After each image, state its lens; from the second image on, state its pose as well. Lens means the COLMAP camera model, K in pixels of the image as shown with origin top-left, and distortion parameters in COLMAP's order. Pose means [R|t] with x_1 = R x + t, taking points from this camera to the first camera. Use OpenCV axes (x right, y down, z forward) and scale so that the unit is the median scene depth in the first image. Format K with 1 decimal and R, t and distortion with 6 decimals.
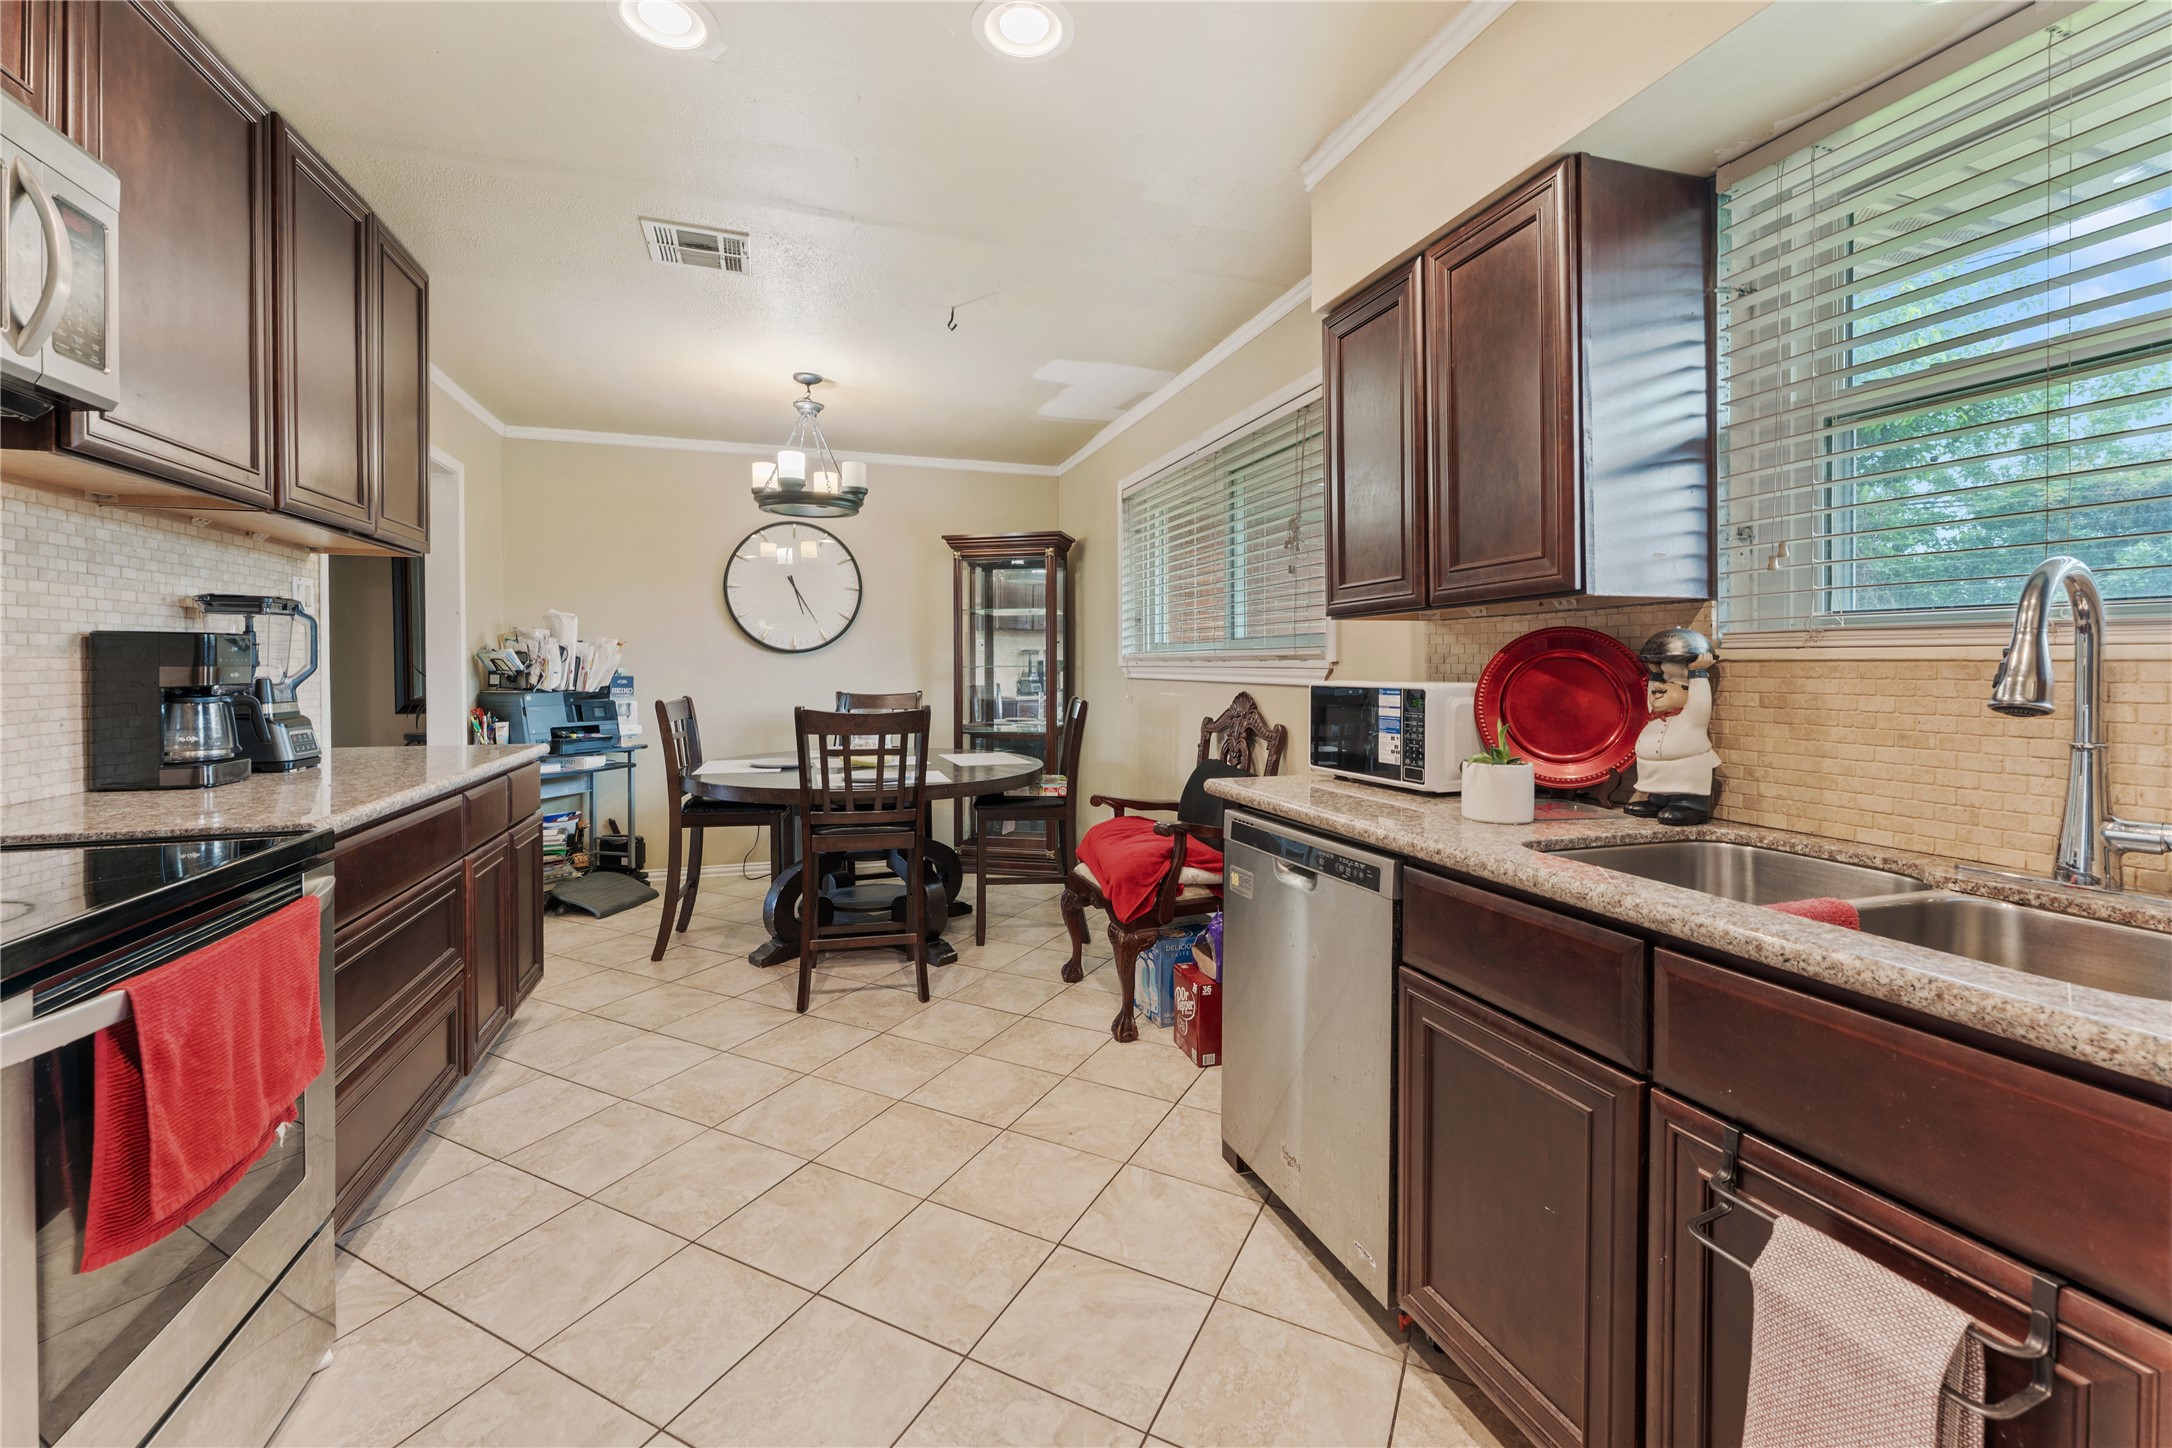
lens RADIAL K [[899.2, 0, 1089.9], [0, 899.2, 671.5], [0, 0, 1]] dist [-0.000597, -0.000016]
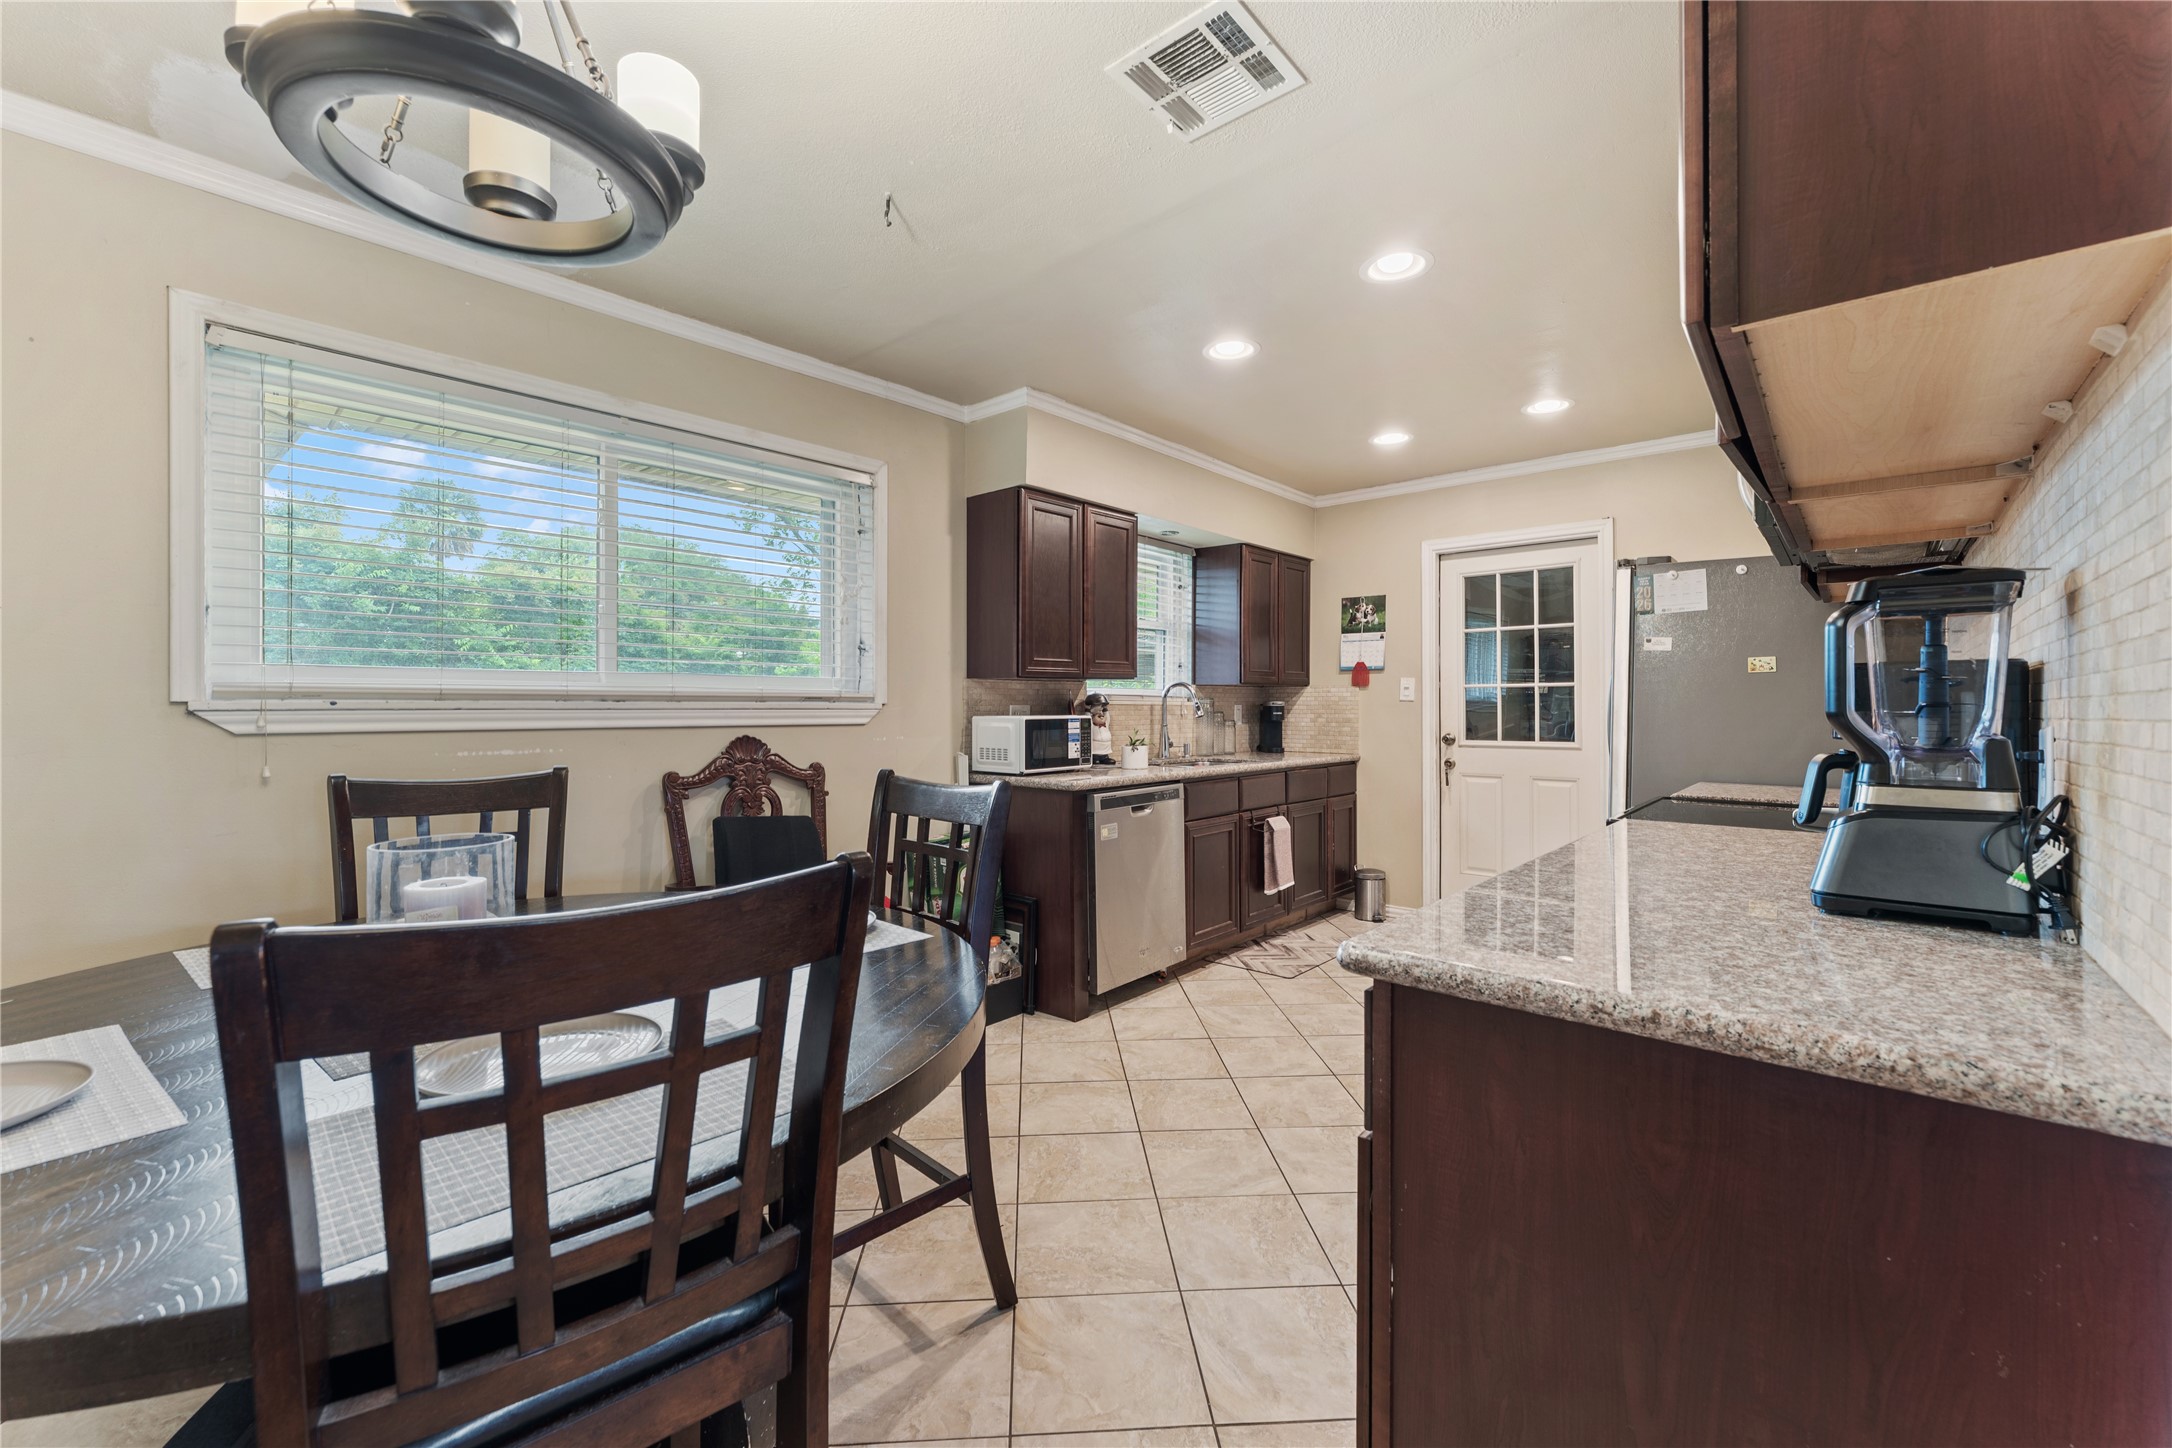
lens RADIAL K [[899.2, 0, 1088.2], [0, 899.2, 712.0], [0, 0, 1]] dist [-0.000597, -0.000016]
pose [[-0.515223, -0.003858, 0.857048, -1.310019], [0.005244, 0.999957, 0.007654, -0.009371], [-0.857040, 0.008438, -0.515180, 1.953478]]
